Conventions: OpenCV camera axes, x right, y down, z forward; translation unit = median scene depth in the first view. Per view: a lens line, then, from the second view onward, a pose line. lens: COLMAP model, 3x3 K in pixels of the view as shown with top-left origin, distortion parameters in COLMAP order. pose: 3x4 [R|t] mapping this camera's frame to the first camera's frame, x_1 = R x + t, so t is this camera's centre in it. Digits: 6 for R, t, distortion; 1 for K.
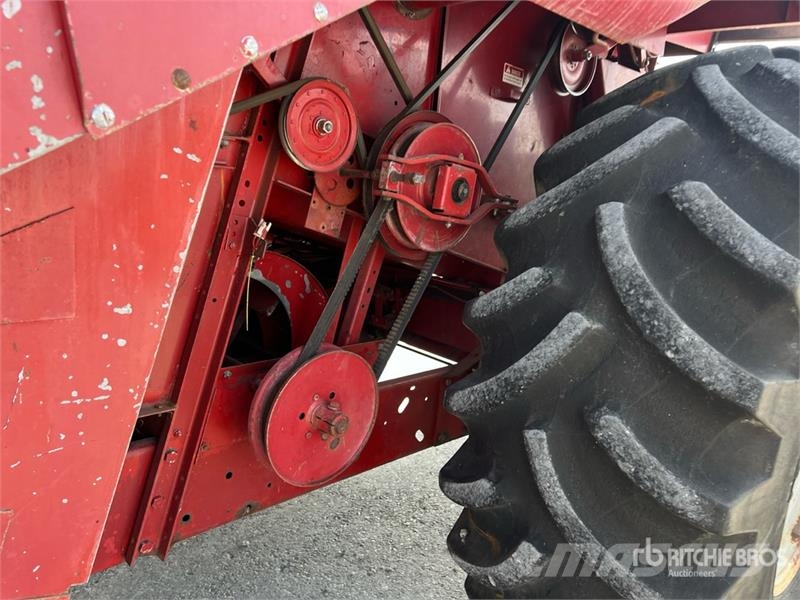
lens RADIAL K [[615.5, 0, 408.6], [0, 615.5, 294.2], [0, 0, 1]] dist [0.067735, -0.077552]
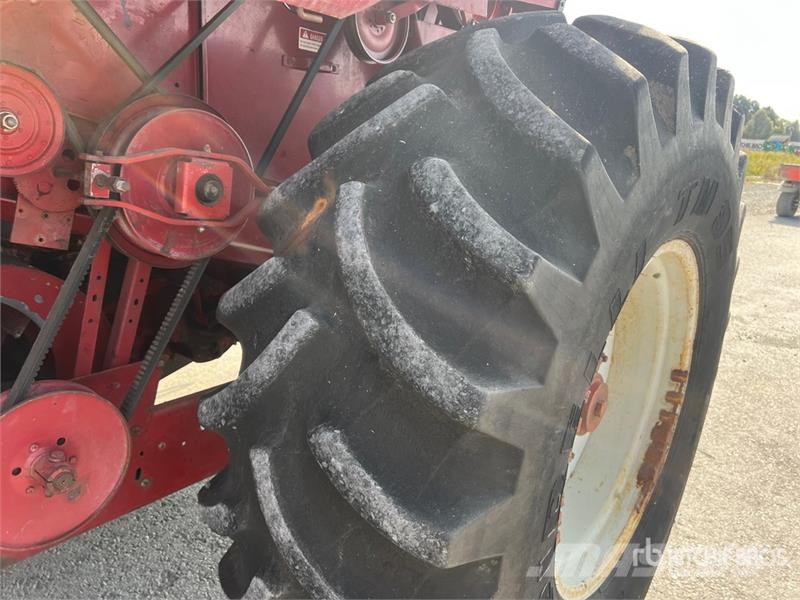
lens RADIAL K [[621.6, 0, 406.7], [0, 621.6, 298.9], [0, 0, 1]] dist [0.009901, -0.003653]
pose [[0.995279, -0.047687, 0.084530, 0.284290], [0.040368, 0.995453, 0.086278, -0.083501], [-0.088260, -0.082458, 0.992679, 0.119863]]
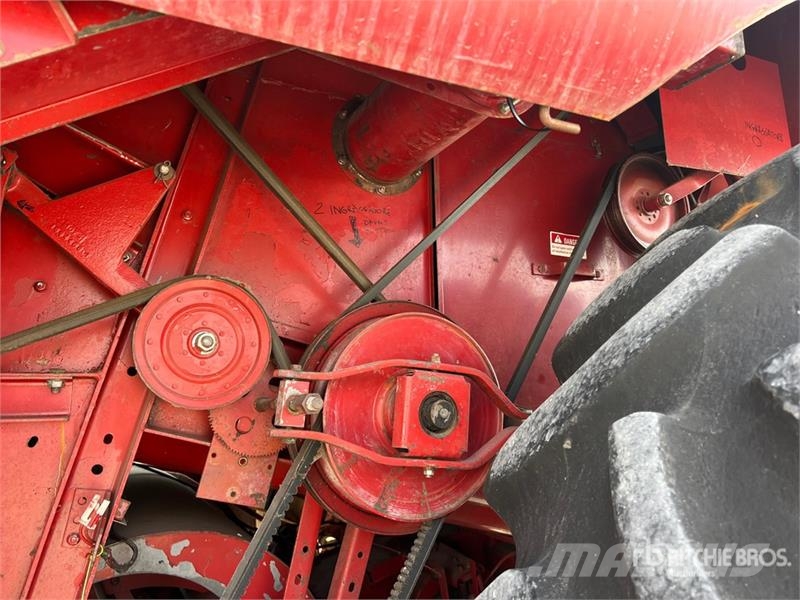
lens RADIAL K [[615.5, 0, 408.6], [0, 615.5, 294.2], [0, 0, 1]] dist [0.067735, -0.077552]
pose [[0.946759, -0.157764, -0.280638, 0.254184], [0.047480, 0.930592, -0.362966, -0.060032], [0.318422, 0.330317, 0.888537, 0.427031]]
